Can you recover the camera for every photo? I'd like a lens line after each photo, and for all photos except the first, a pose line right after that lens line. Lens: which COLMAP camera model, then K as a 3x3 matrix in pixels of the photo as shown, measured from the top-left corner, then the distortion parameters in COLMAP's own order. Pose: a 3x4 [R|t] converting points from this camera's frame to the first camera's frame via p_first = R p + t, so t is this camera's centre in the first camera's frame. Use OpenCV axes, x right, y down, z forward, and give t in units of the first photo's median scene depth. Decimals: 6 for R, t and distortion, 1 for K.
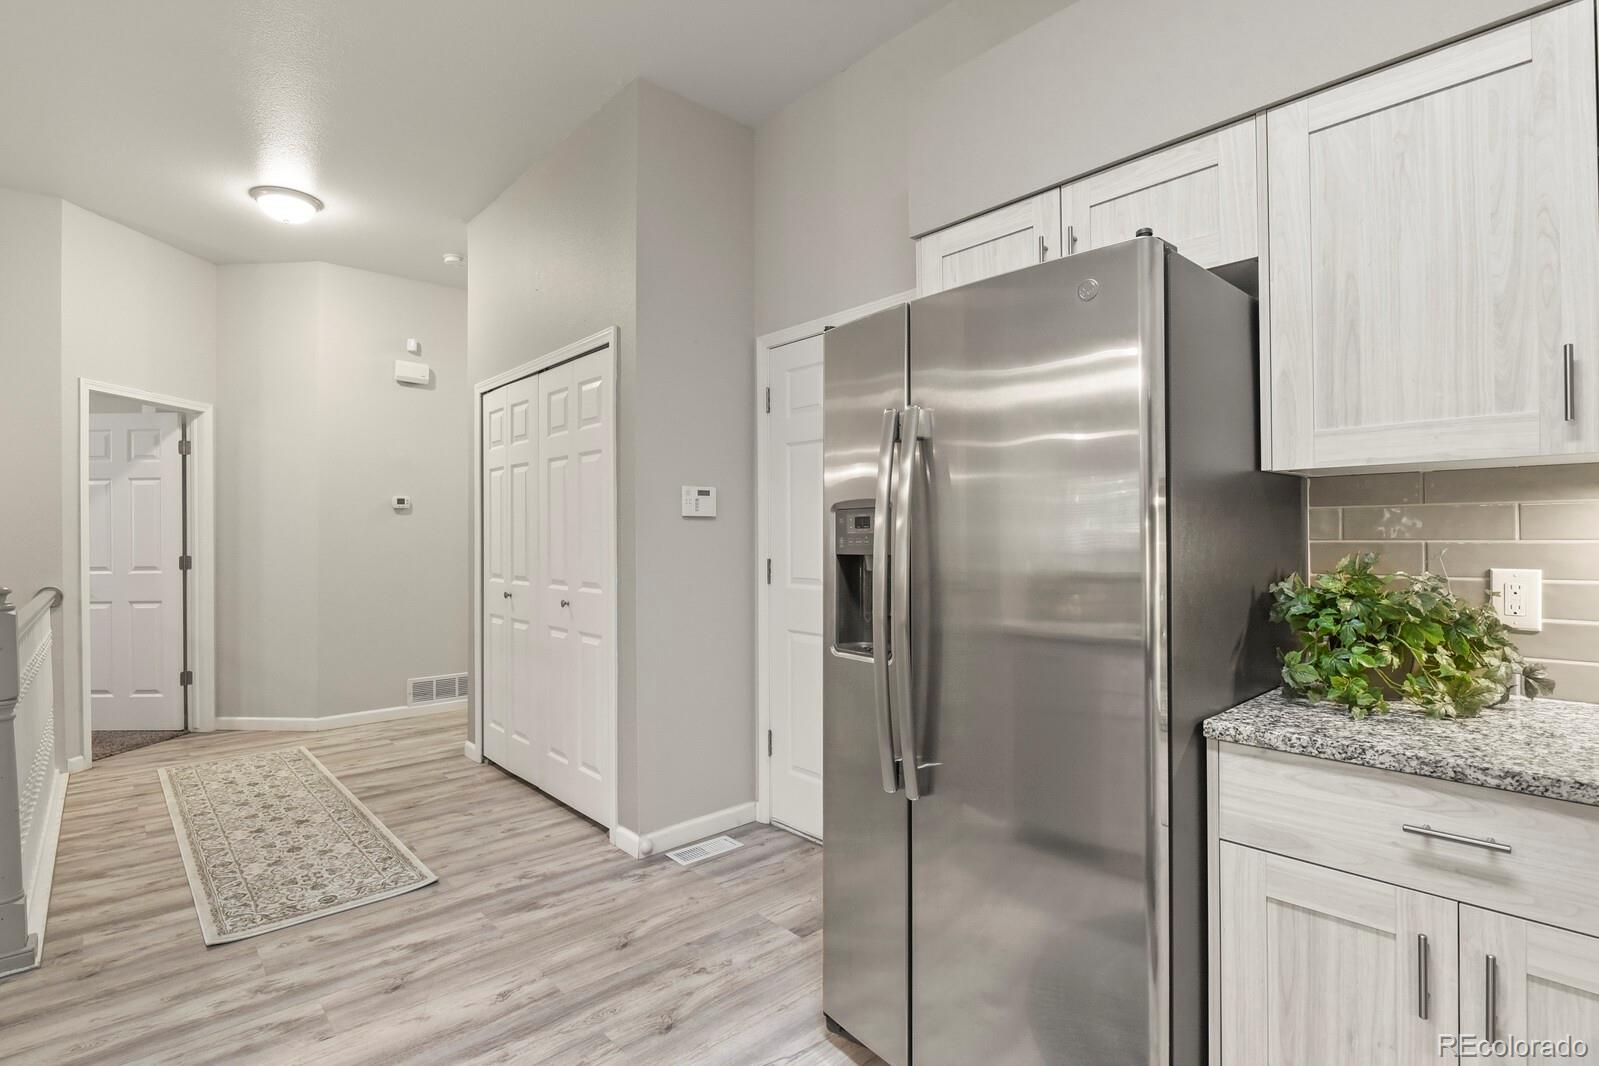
lens RADIAL K [[774.6, 0, 813.2], [0, 774.6, 525.9], [0, 0, 1]] dist [-0.005849, -0.005864]
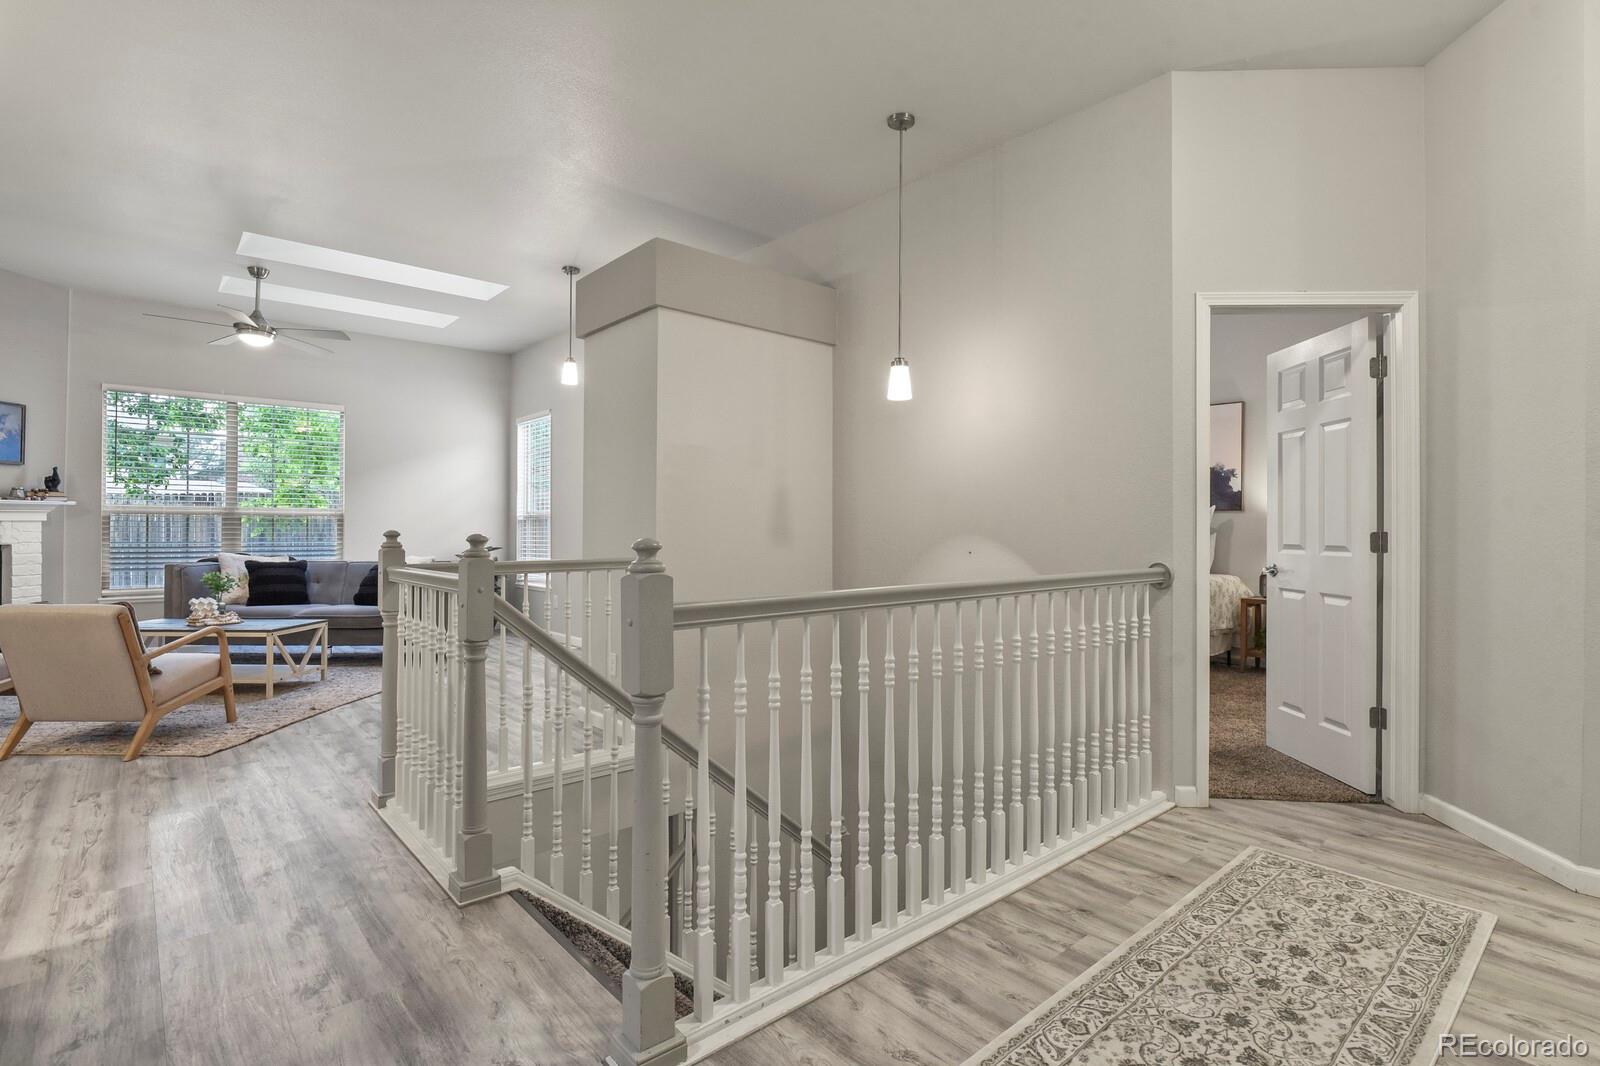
lens RADIAL K [[775.0, 0, 815.7], [0, 775.0, 524.5], [0, 0, 1]] dist [-0.005849, -0.005864]
pose [[-0.021527, 0.002879, -0.999764, -0.291132], [0.004621, 0.999985, 0.002780, 0.056842], [0.999758, -0.004560, -0.021540, 1.049602]]
